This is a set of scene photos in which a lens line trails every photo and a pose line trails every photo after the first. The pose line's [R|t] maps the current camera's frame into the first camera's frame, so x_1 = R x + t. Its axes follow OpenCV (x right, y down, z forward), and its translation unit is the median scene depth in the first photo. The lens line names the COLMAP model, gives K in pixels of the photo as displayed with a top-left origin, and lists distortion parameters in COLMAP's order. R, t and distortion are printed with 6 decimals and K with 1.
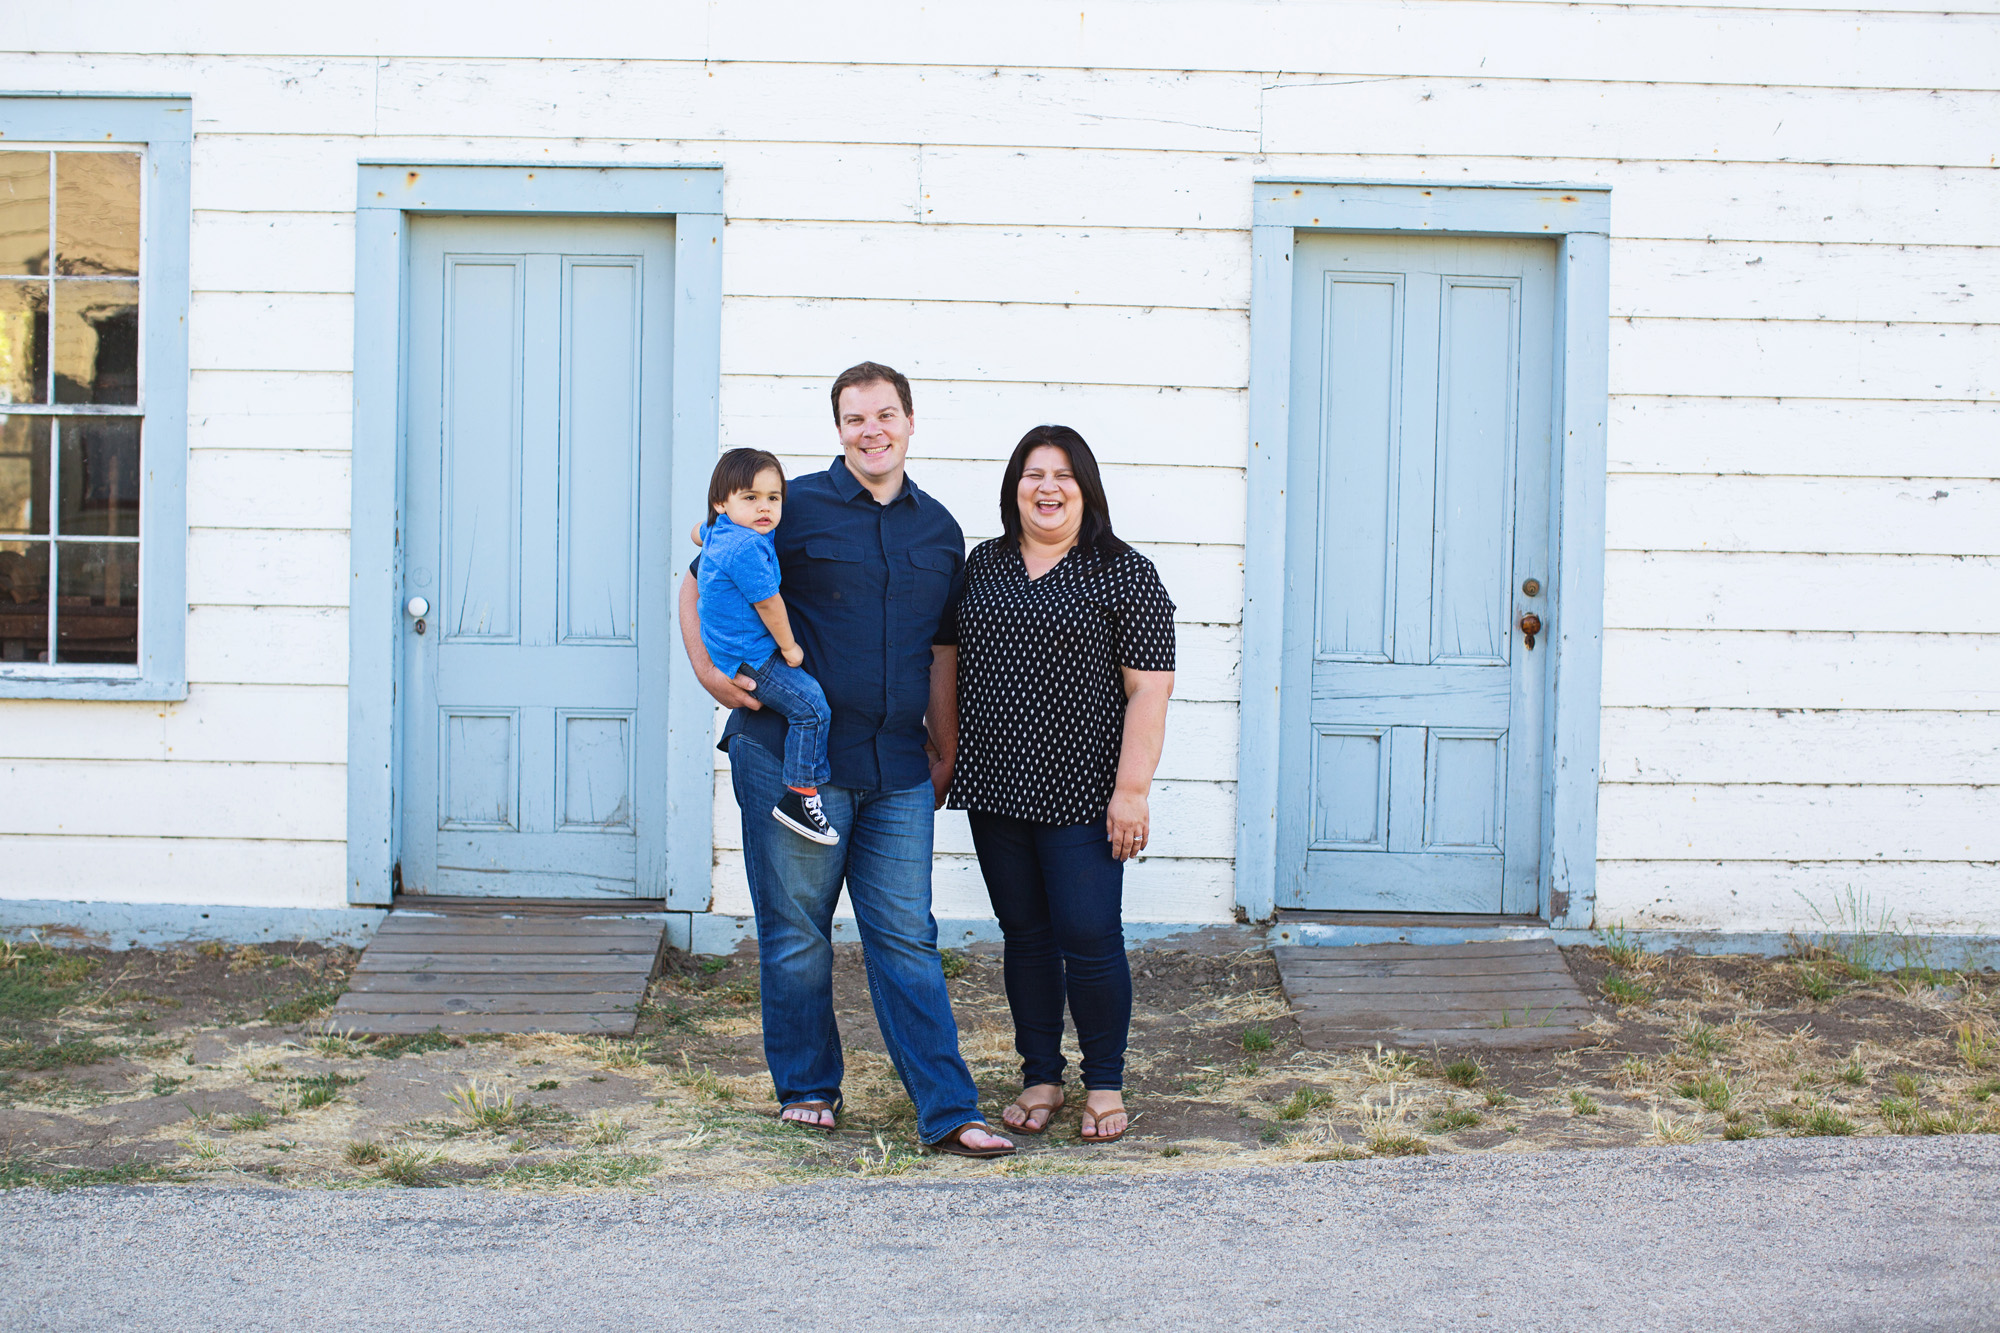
lens RADIAL K [[2882.7, 0, 1000.0], [0, 2882.7, 666.5], [0, 0, 1]] dist [-0.177292, 0.381117]
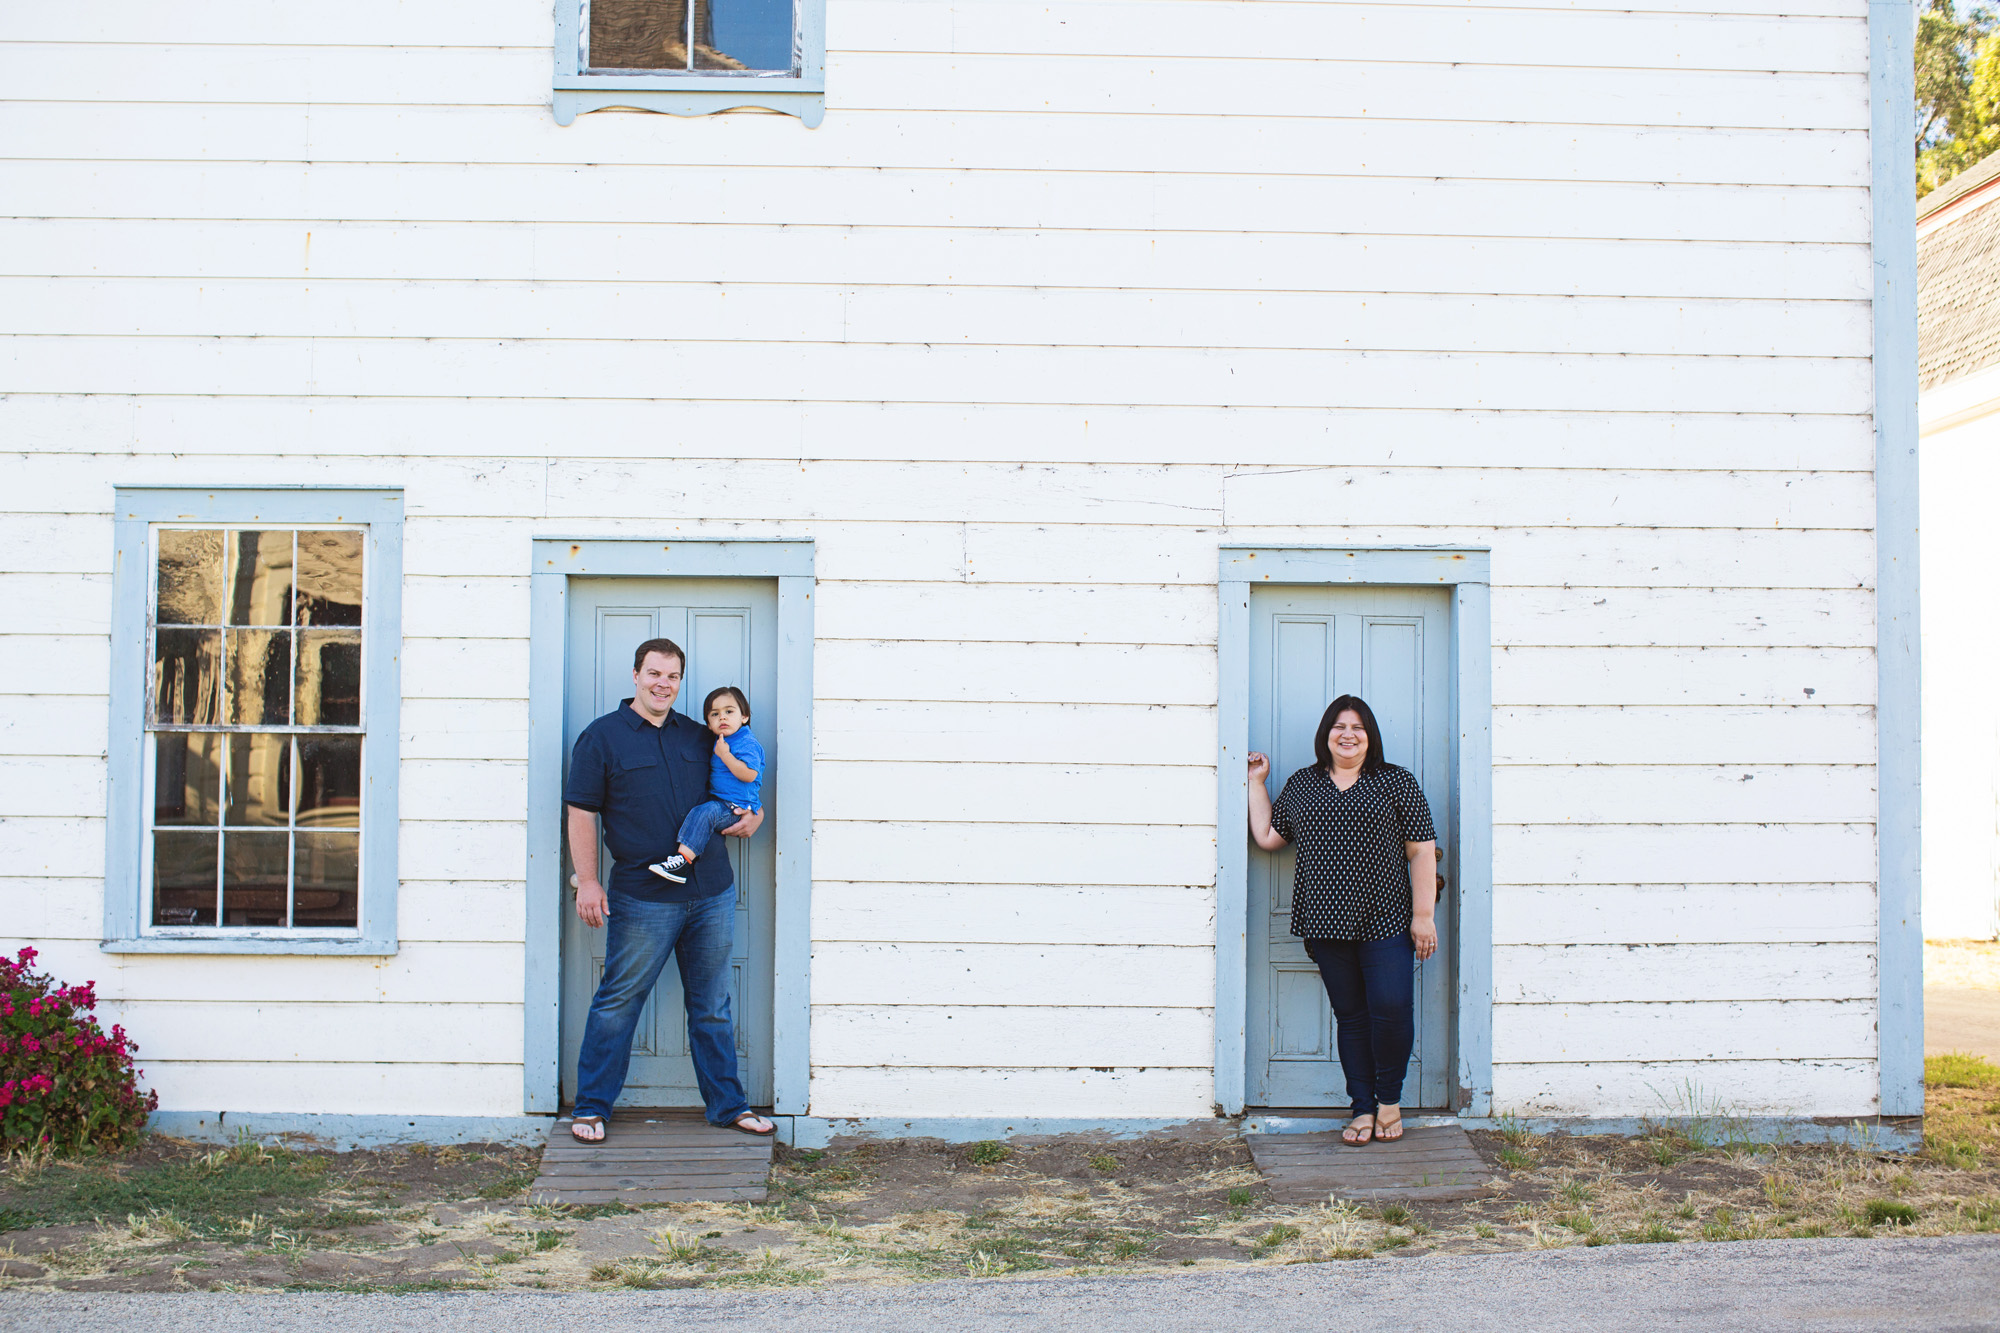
lens RADIAL K [[2882.7, 0, 1000.0], [0, 2882.7, 666.5], [0, 0, 1]] dist [-0.177292, 0.381117]
pose [[0.999397, -0.010953, 0.032942, -0.055702], [0.014179, 0.994952, -0.099346, 0.014442], [-0.031687, 0.099753, 0.994508, -0.302959]]
